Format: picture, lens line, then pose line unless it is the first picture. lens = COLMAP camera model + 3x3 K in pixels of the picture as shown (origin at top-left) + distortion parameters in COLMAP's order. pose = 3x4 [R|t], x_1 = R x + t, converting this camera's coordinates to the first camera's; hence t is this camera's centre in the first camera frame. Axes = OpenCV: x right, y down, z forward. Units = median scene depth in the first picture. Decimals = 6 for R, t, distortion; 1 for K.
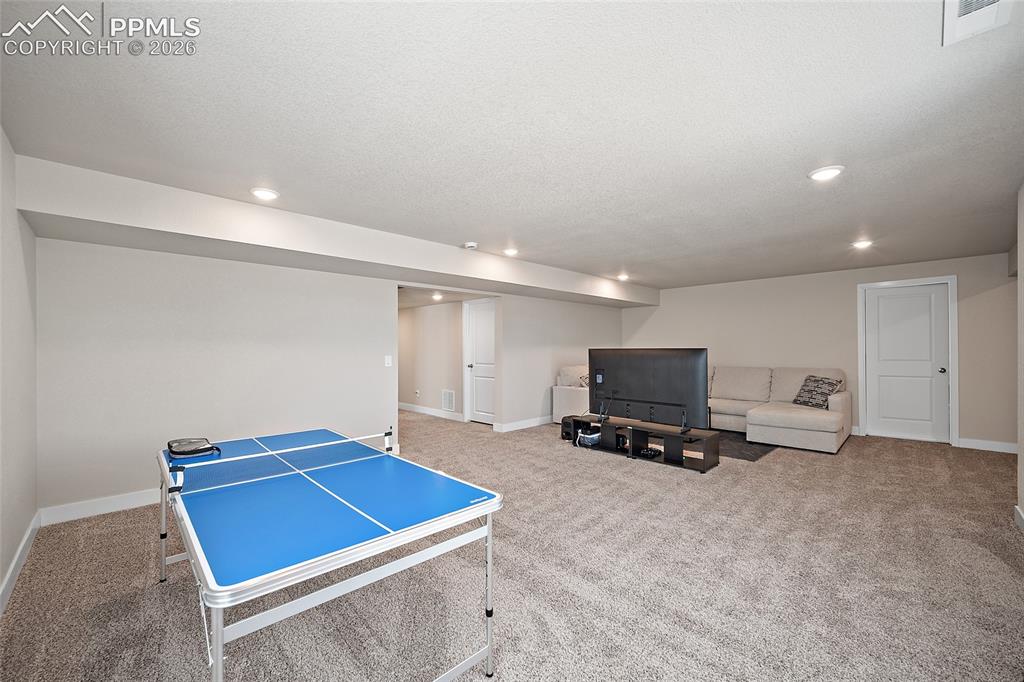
lens RADIAL K [[407.0, 0, 506.1], [0, 407.0, 344.1], [0, 0, 1]] dist [-0.001554, -0.000386]
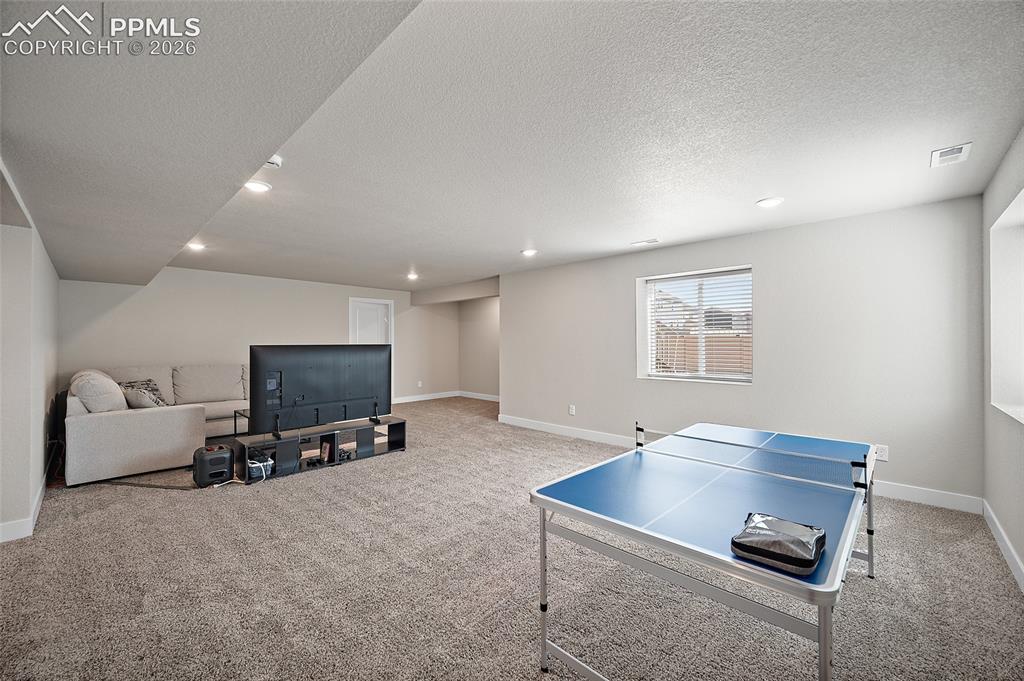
lens RADIAL K [[407.0, 0, 511.9], [0, 407.0, 339.6], [0, 0, 1]] dist [-0.001554, -0.000386]
pose [[-0.037190, 0.012696, 0.999228, -0.639231], [-0.005953, 0.999899, -0.012926, 0.009165], [-0.999290, -0.006429, -0.037111, 0.672587]]
